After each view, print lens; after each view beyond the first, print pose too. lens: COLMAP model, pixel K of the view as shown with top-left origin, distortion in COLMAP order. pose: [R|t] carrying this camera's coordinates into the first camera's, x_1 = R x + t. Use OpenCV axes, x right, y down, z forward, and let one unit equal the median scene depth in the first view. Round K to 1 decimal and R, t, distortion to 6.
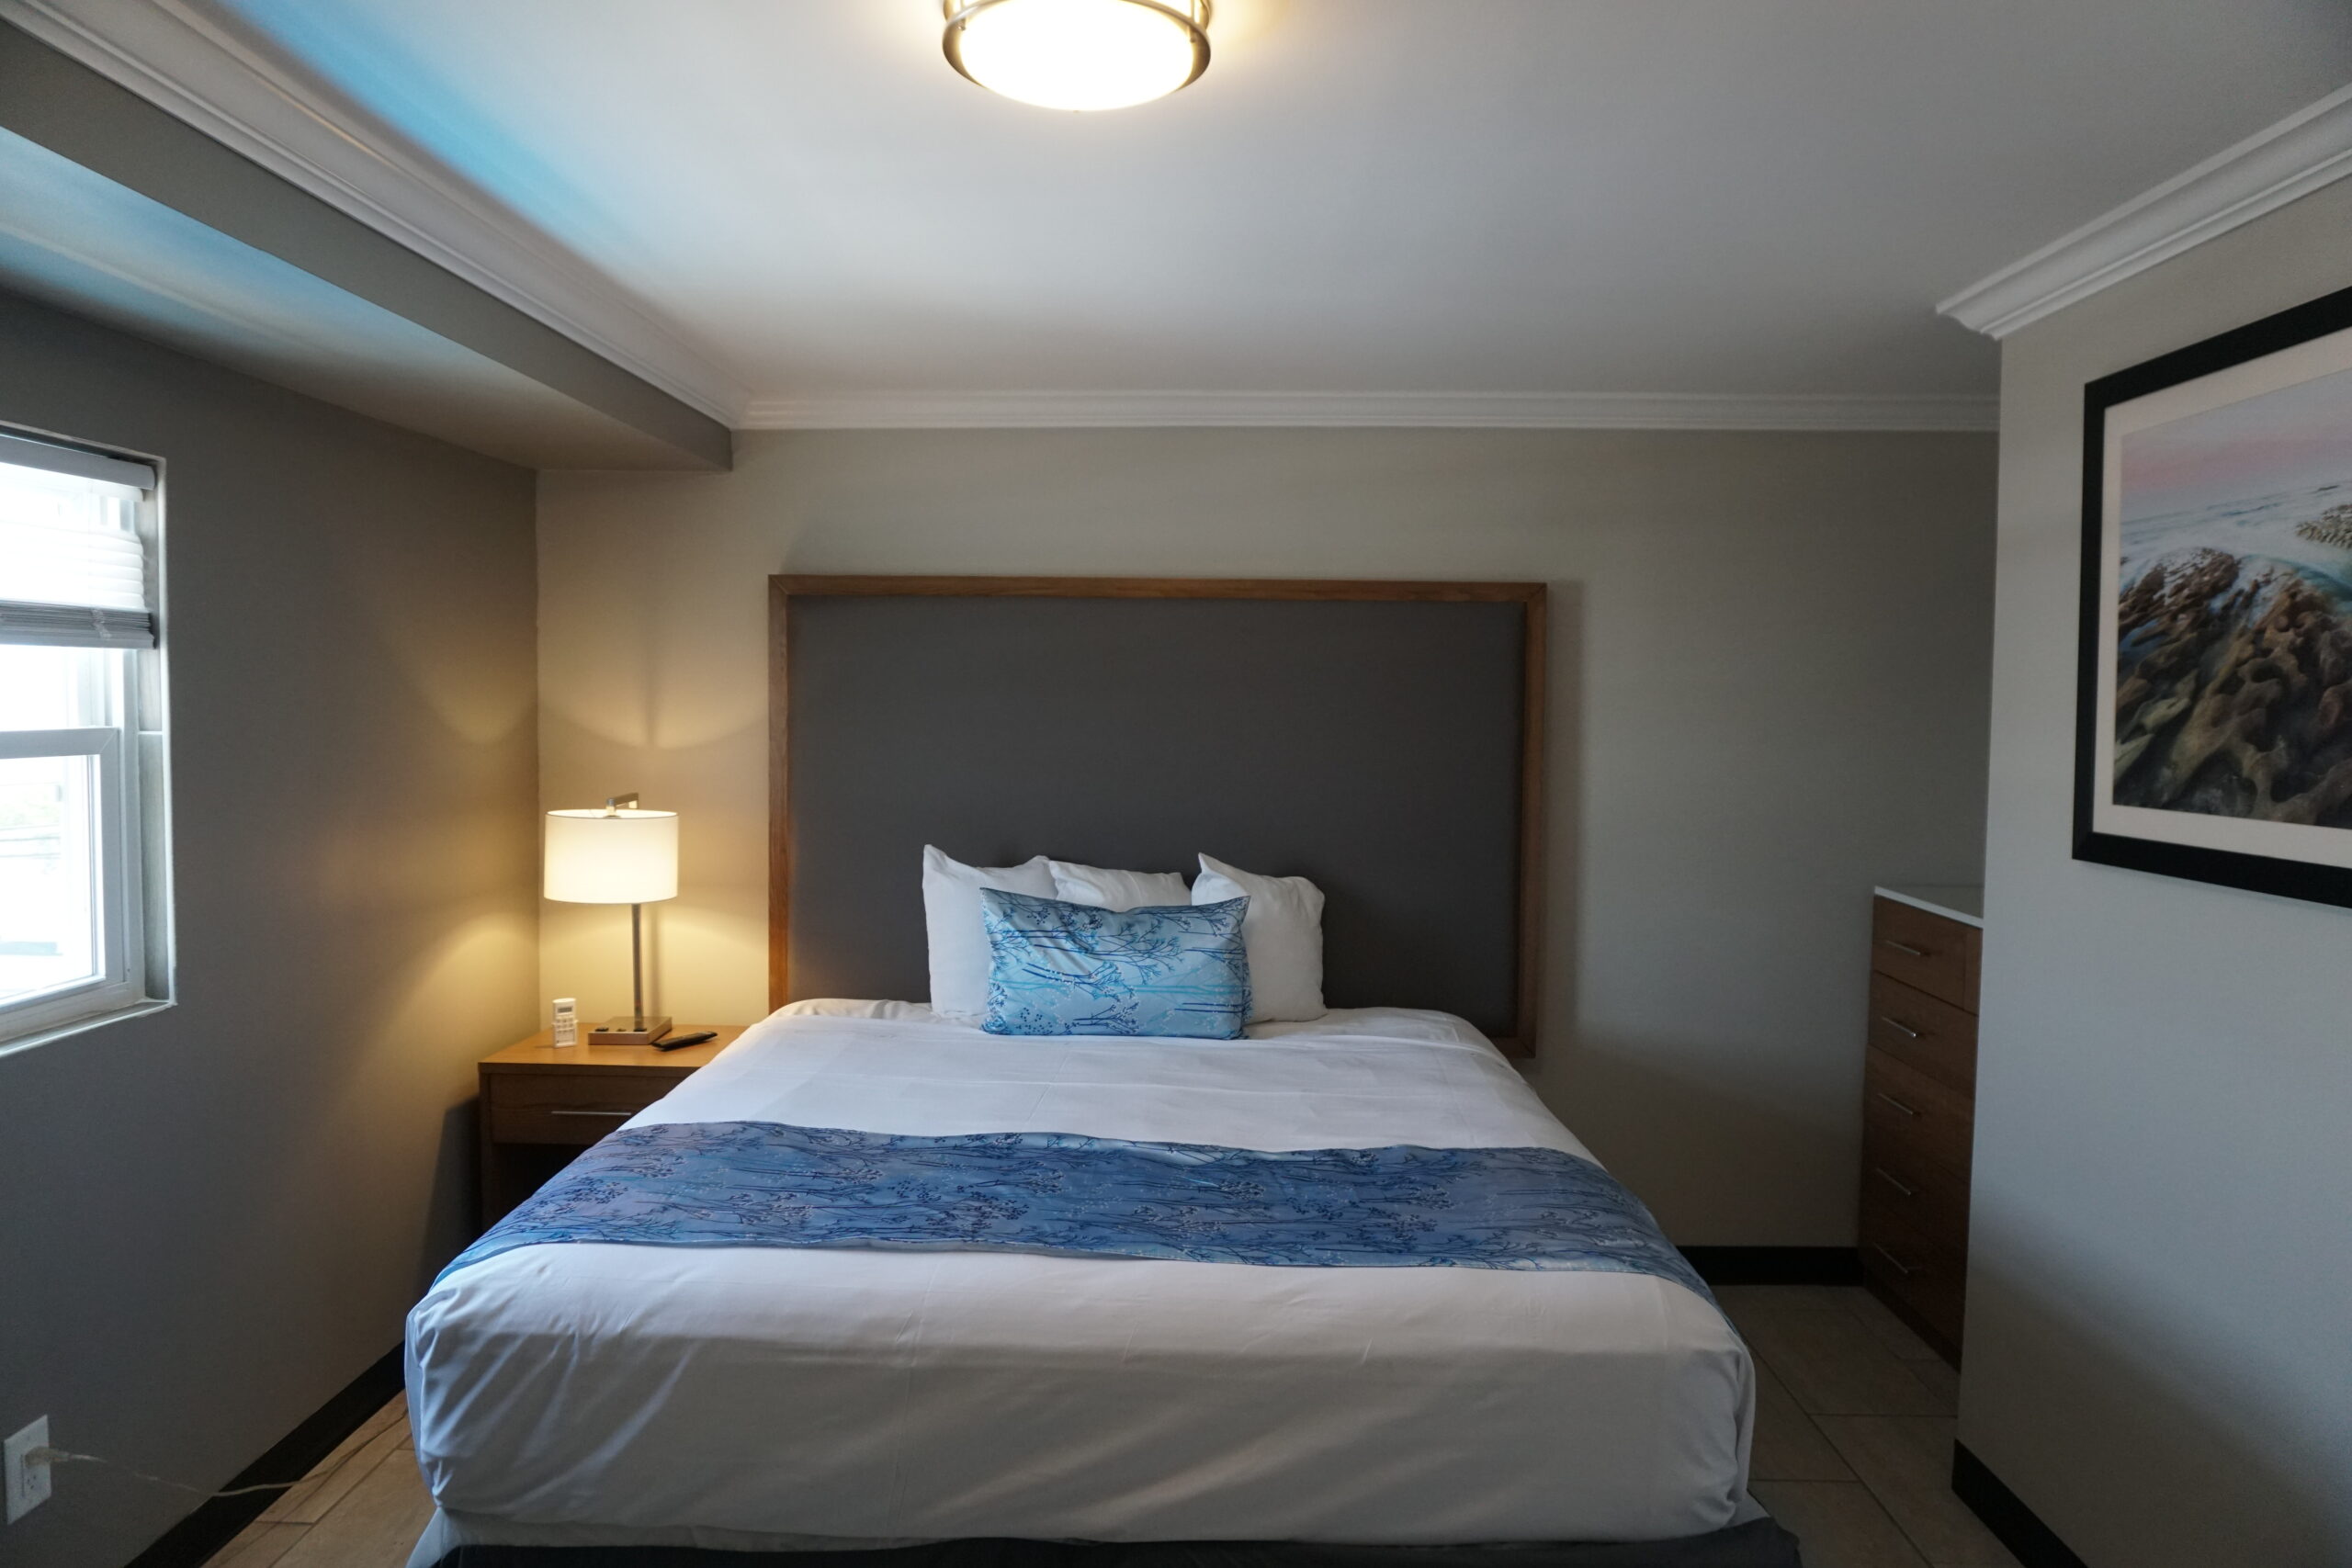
lens RADIAL K [[1574.7, 0, 1179.2], [0, 1574.7, 781.0], [0, 0, 1]] dist [-0.028407, 0.013543]
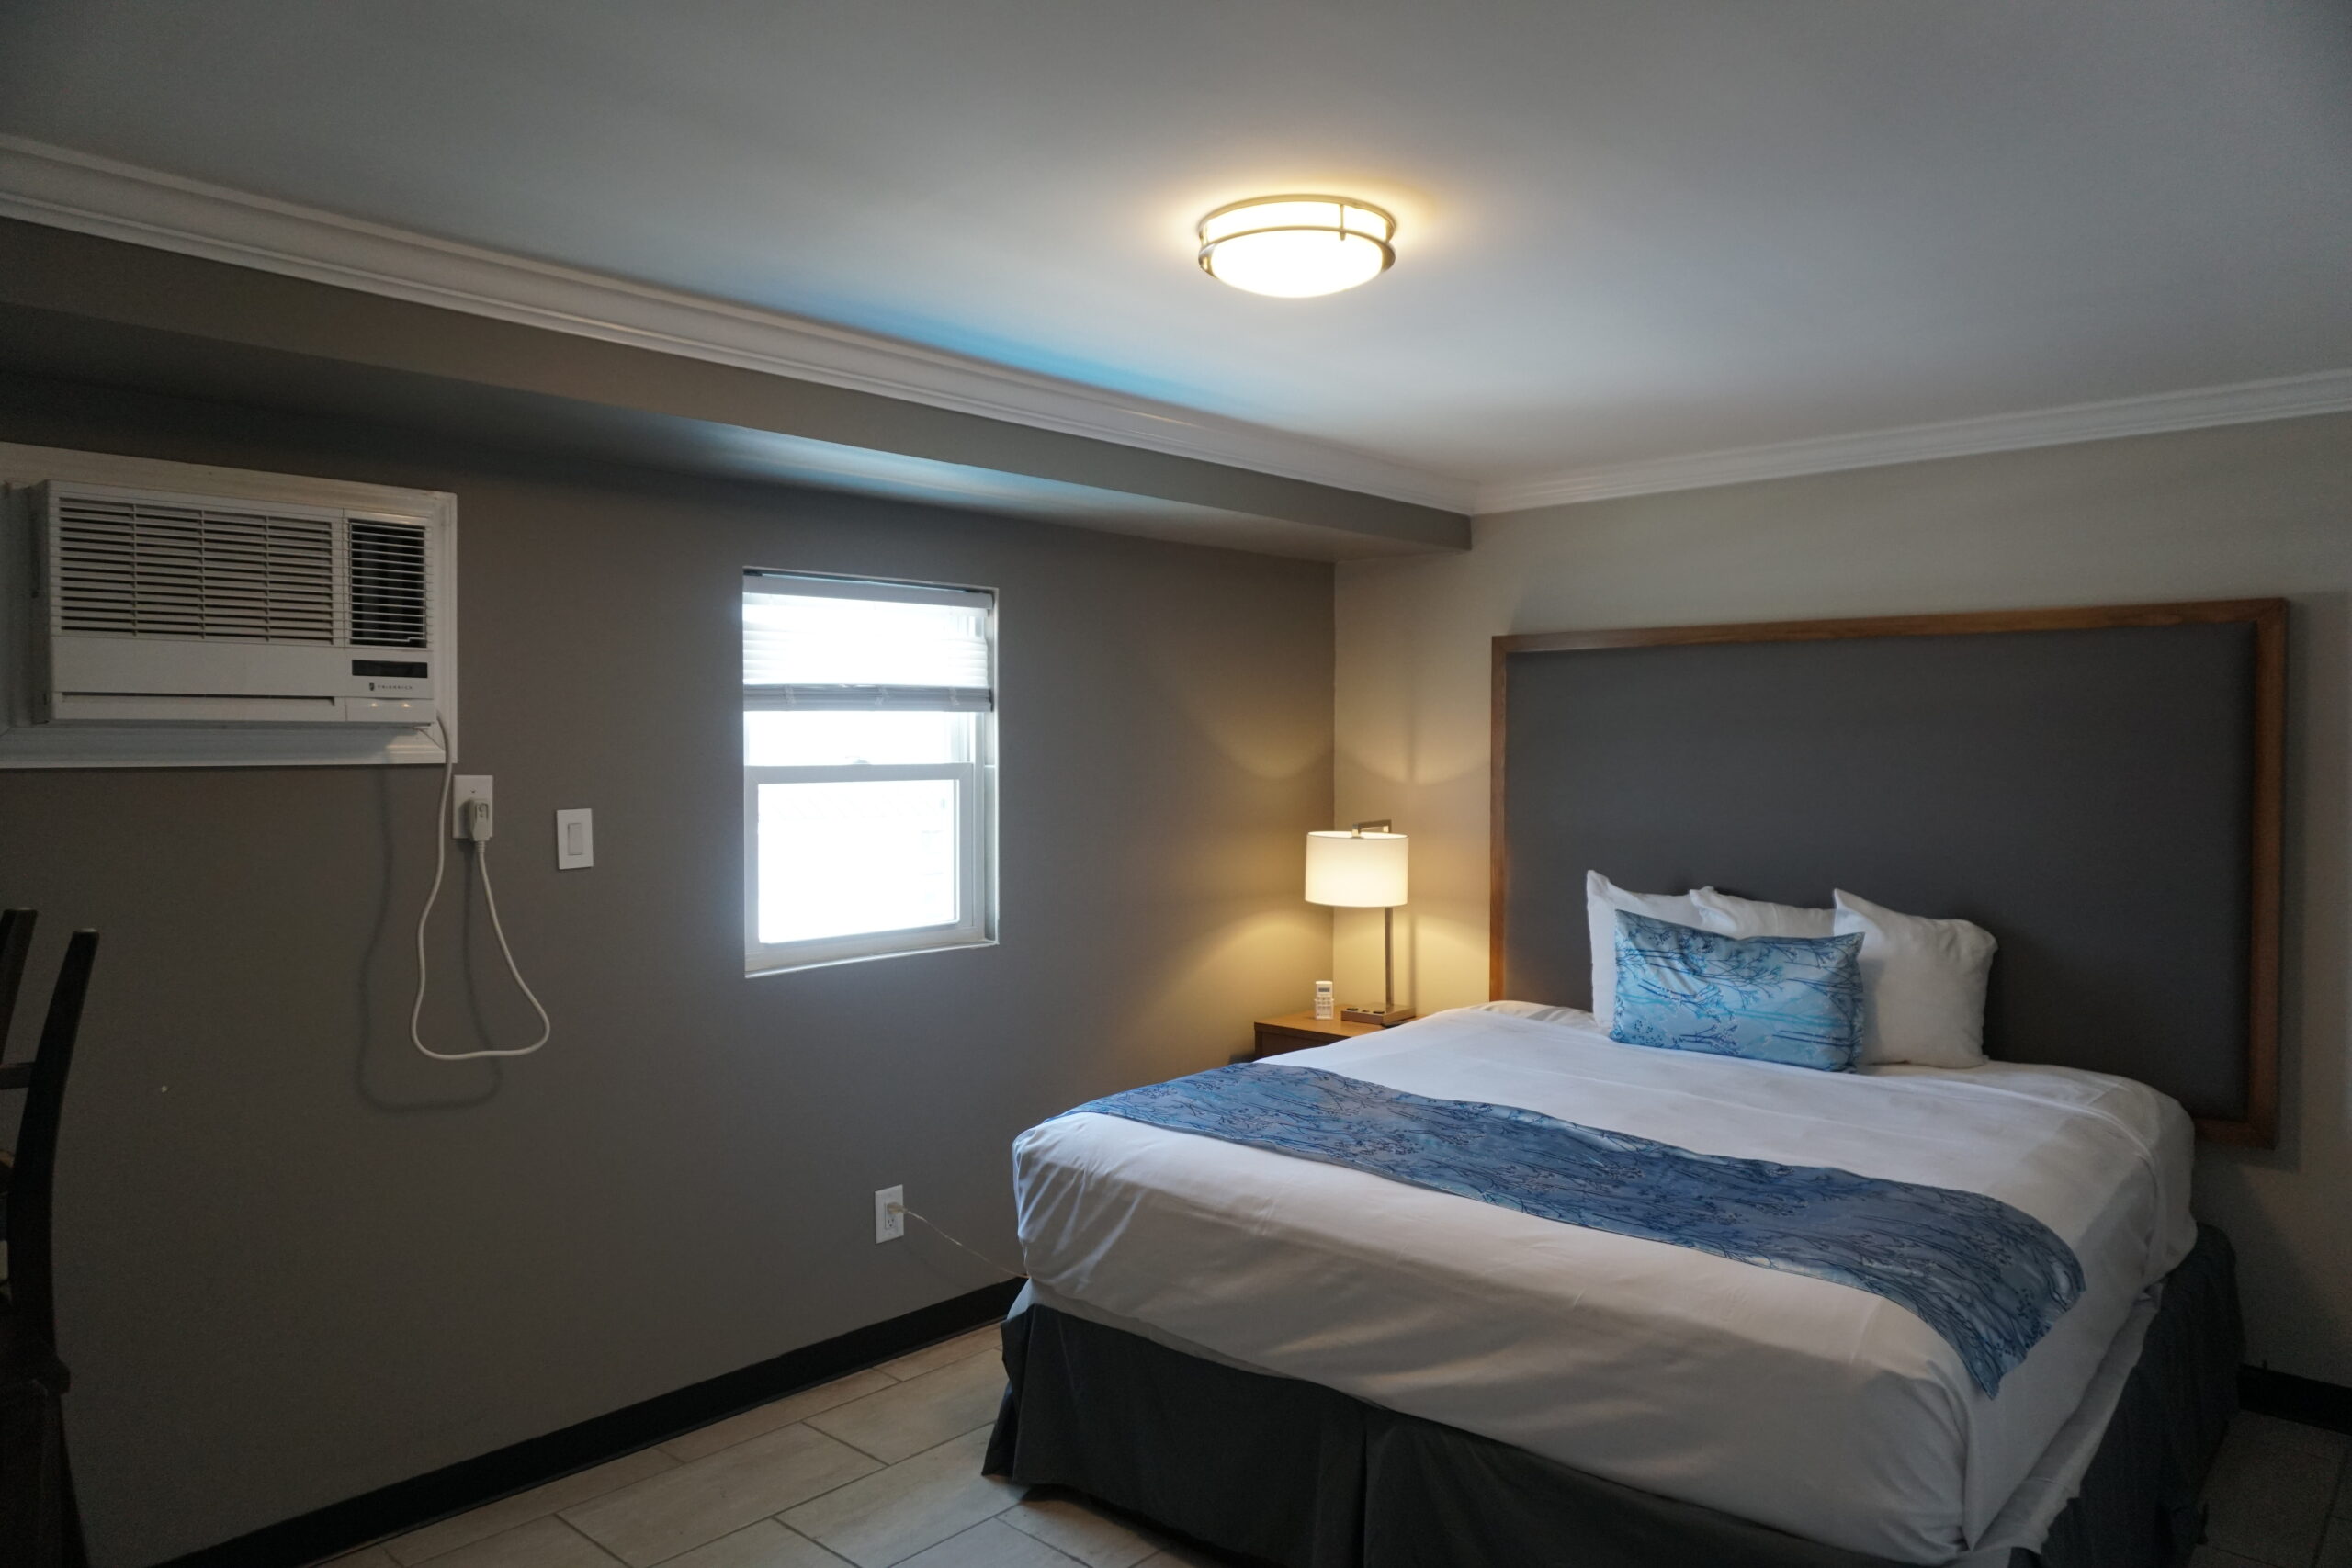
lens RADIAL K [[1574.7, 0, 1189.7], [0, 1574.7, 779.1], [0, 0, 1]] dist [-0.028407, 0.013543]
pose [[0.758542, 0.003310, -0.651616, 0.507722], [-0.025920, 0.999349, -0.025096, 0.016118], [0.651108, 0.035926, 0.758134, -0.053176]]
